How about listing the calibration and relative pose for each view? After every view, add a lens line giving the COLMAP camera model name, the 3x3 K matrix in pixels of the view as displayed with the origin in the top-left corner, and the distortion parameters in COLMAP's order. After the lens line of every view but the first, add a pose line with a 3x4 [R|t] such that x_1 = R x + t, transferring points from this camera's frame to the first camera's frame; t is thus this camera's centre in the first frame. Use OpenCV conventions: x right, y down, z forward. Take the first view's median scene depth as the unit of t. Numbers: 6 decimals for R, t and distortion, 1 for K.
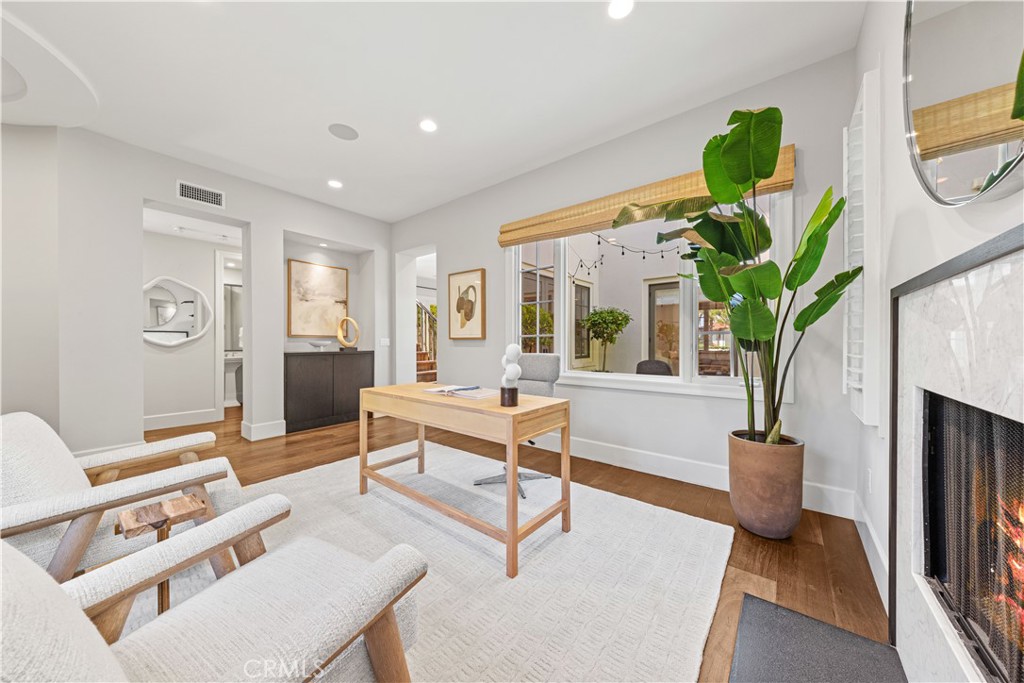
lens RADIAL K [[343.5, 0, 507.3], [0, 343.5, 339.3], [0, 0, 1]] dist [0.018199, -0.006225]
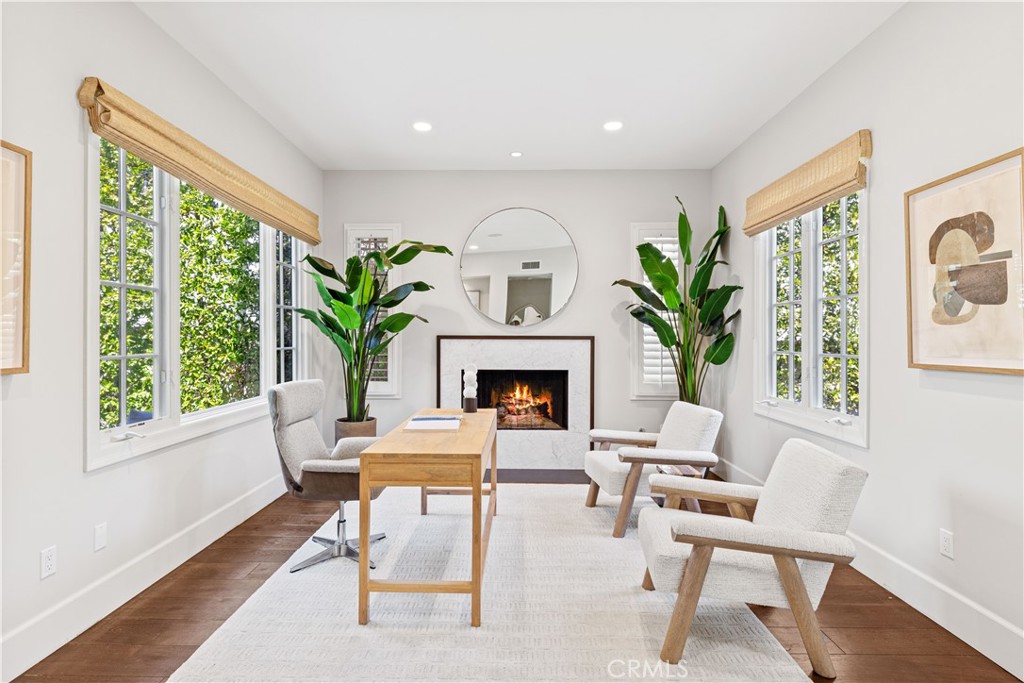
lens RADIAL K [[511.3, 0, 506.2], [0, 511.3, 338.2], [0, 0, 1]] dist [0.001867, -0.000263]
pose [[-0.622137, 0.003865, 0.782899, -0.790027], [-0.002521, 0.999973, -0.006940, -0.035158], [-0.782905, -0.006292, -0.622110, 1.041298]]
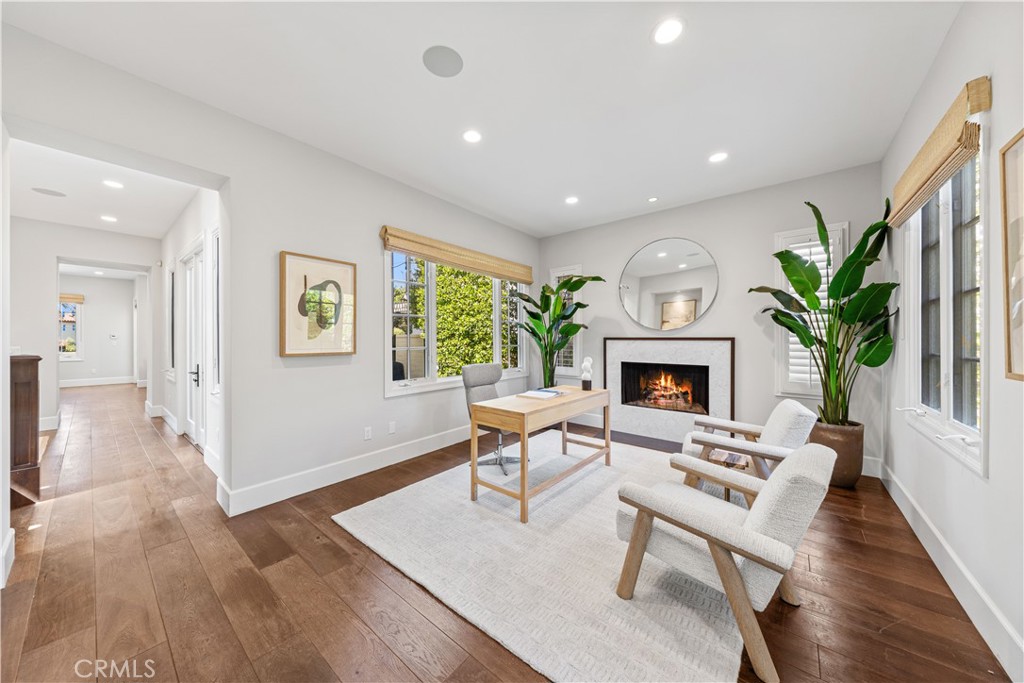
lens RADIAL K [[343.5, 0, 507.3], [0, 343.5, 339.3], [0, 0, 1]] dist [0.018199, -0.006225]
pose [[0.004914, 0.004419, 0.999978, -0.939377], [-0.005167, 0.999977, -0.004393, -0.036894], [-0.999975, -0.005145, 0.004936, 0.714486]]
